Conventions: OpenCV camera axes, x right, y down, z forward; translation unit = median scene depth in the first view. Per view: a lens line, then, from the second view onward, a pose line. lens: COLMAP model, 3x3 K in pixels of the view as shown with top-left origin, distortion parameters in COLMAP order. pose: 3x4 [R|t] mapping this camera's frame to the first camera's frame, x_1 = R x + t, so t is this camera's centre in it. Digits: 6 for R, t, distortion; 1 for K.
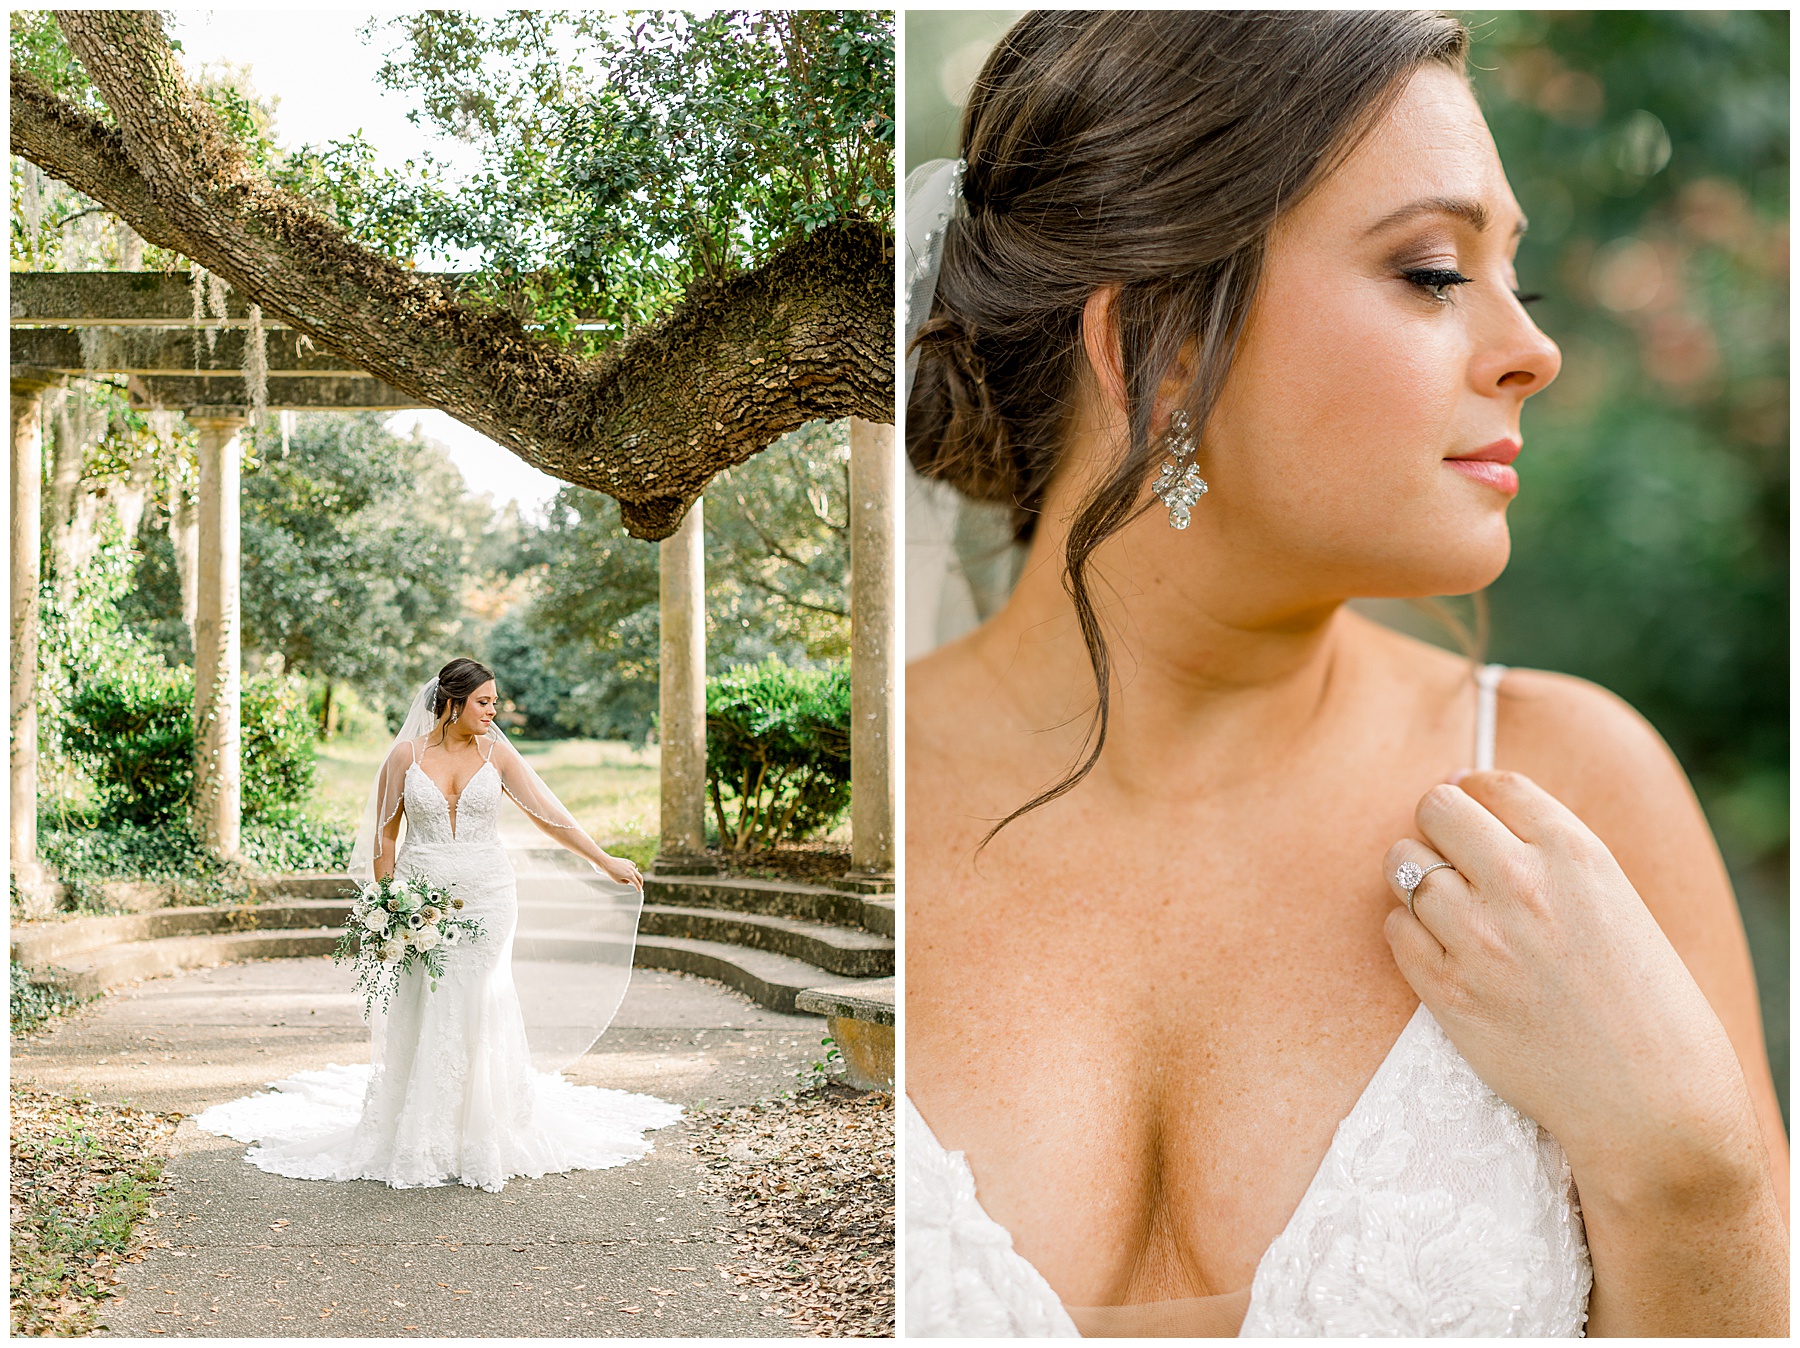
lens RADIAL K [[7239.4, 0, 900.0], [0, 7239.4, 674.0], [0, 0, 1]] dist [-0.326155, 6.352273]
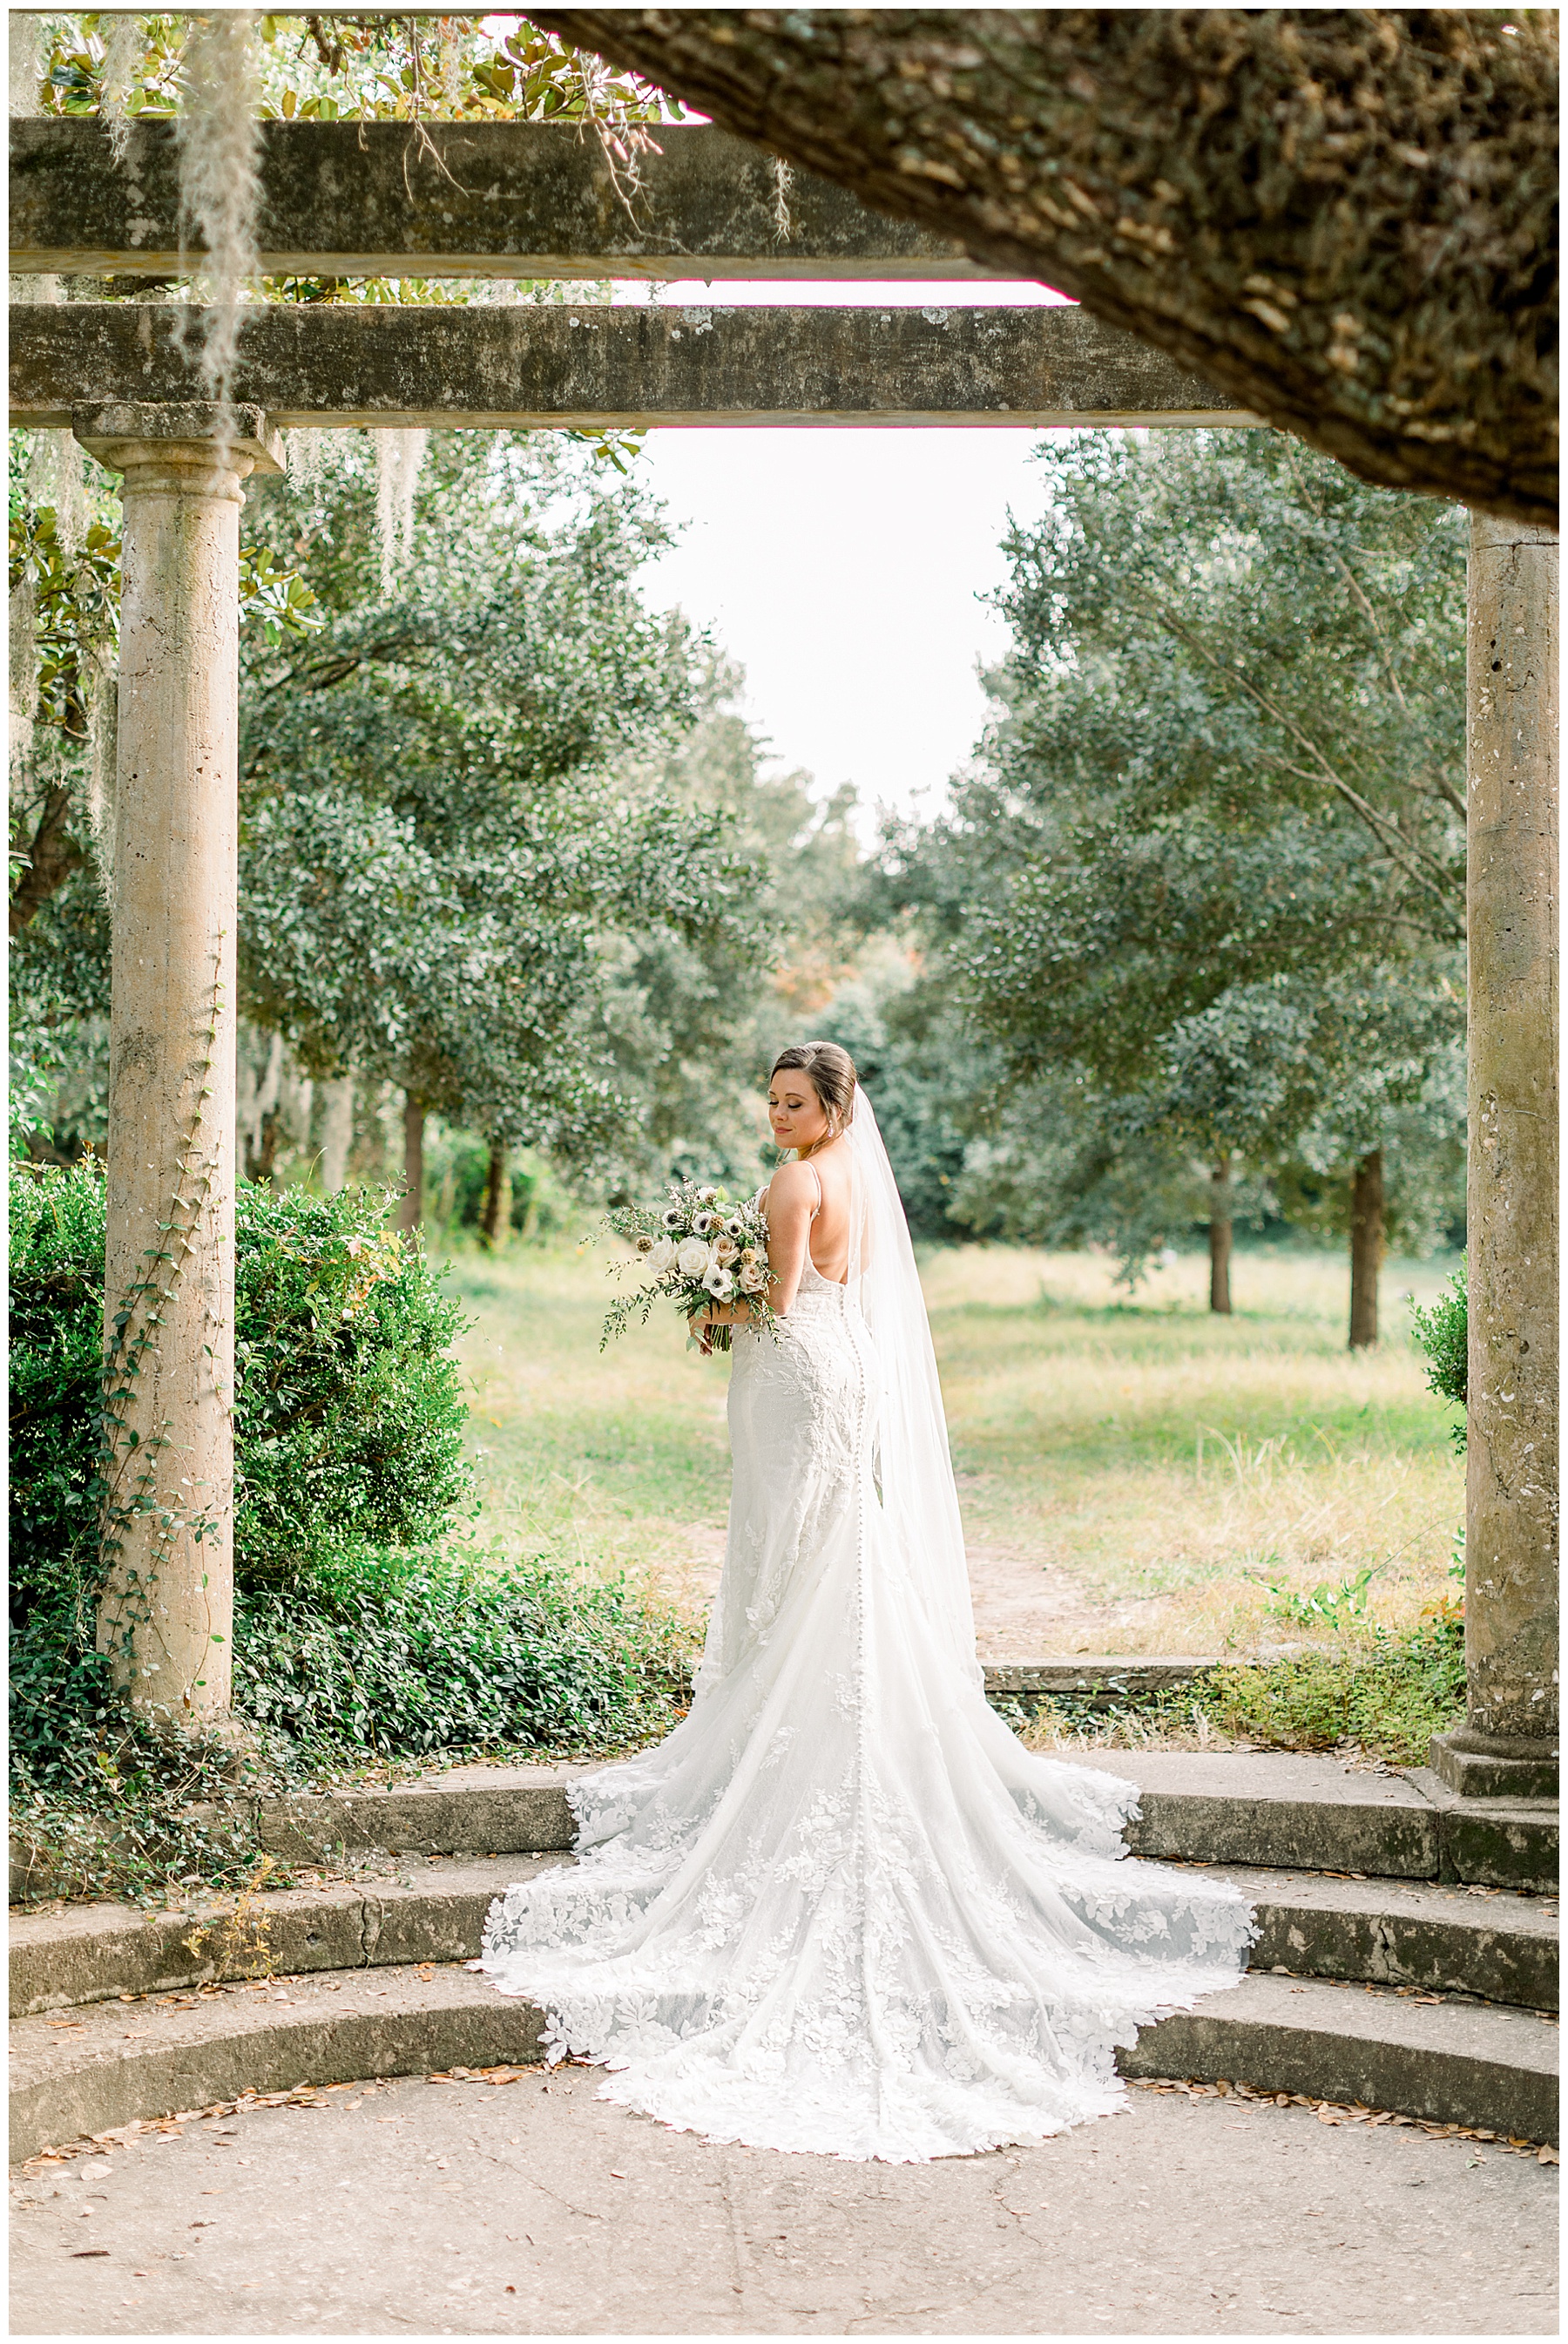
lens RADIAL K [[11426.7, 0, 784.0], [0, 11426.7, 1172.0], [0, 0, 1]] dist [0.085694, -2.689645]
pose [[0.998541, 0.004863, -0.053778, -0.037931], [-0.004490, 0.999965, 0.007047, -0.004930], [0.053810, -0.006795, 0.998528, 0.479084]]
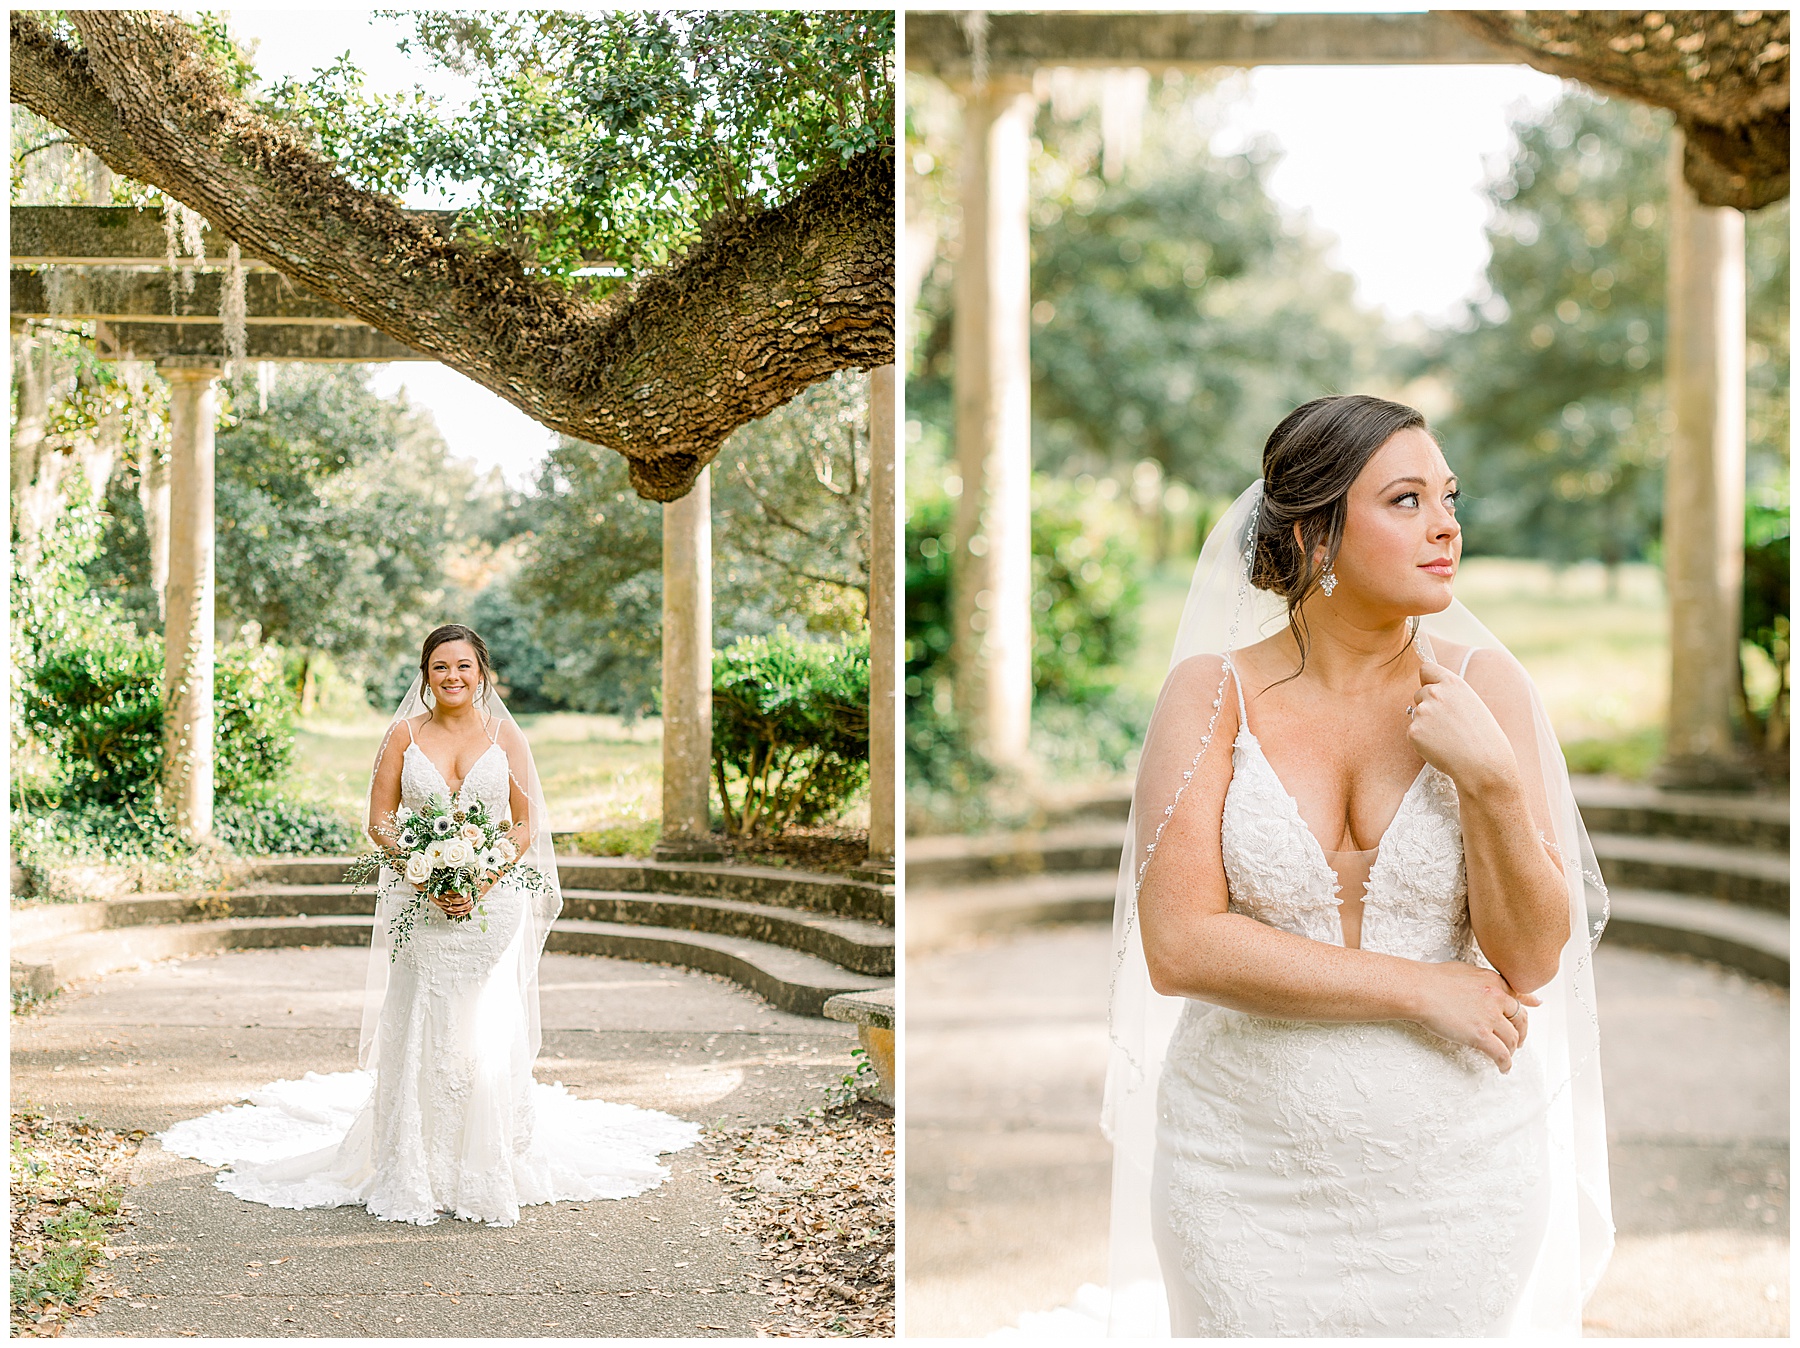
lens RADIAL K [[7337.0, 0, 900.0], [0, 7337.0, 674.0], [0, 0, 1]] dist [-0.248550, 5.155698]
pose [[0.999976, 0.006500, 0.002192, -0.004671], [-0.006508, 0.999972, 0.003588, -0.000064], [-0.002169, -0.003602, 0.999991, 0.052862]]
